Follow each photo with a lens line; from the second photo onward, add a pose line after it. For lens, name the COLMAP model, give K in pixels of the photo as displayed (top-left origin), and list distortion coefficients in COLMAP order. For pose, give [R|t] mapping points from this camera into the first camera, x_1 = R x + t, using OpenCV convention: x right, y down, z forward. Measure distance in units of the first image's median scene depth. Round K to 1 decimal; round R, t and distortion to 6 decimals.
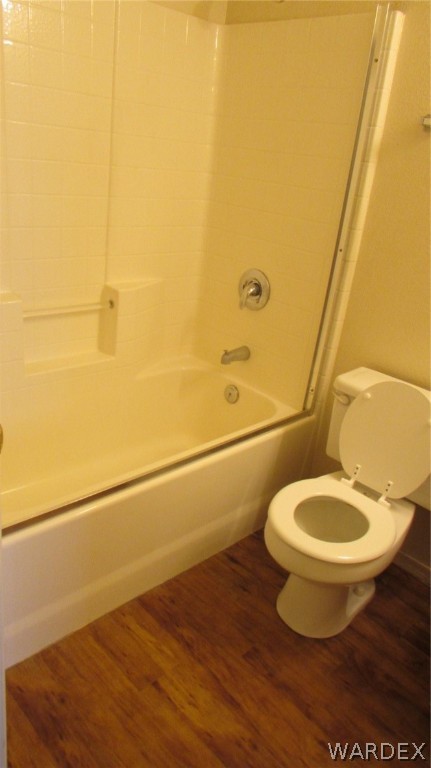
lens RADIAL K [[571.2, 0, 215.5], [0, 571.2, 384.0], [0, 0, 1]] dist [-0.005226, 0.007828]
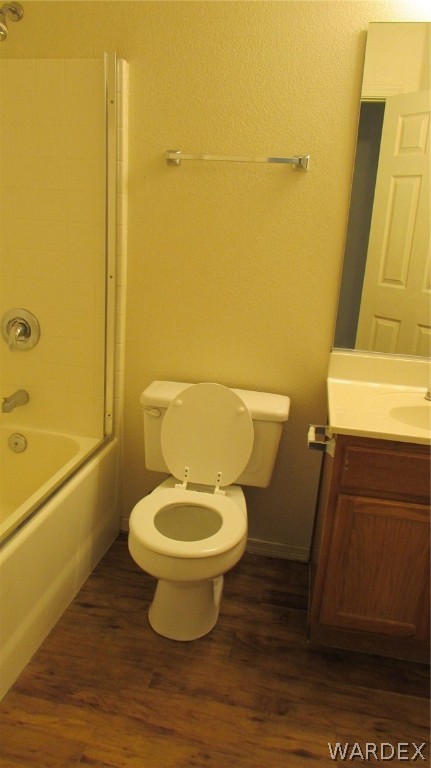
lens RADIAL K [[571.2, 0, 215.5], [0, 571.2, 384.0], [0, 0, 1]] dist [-0.005226, 0.007828]
pose [[0.813845, -0.211894, 0.541070, -0.260782], [0.245008, 0.969457, 0.011132, -0.009327], [-0.526903, 0.123507, 0.840904, 0.047613]]
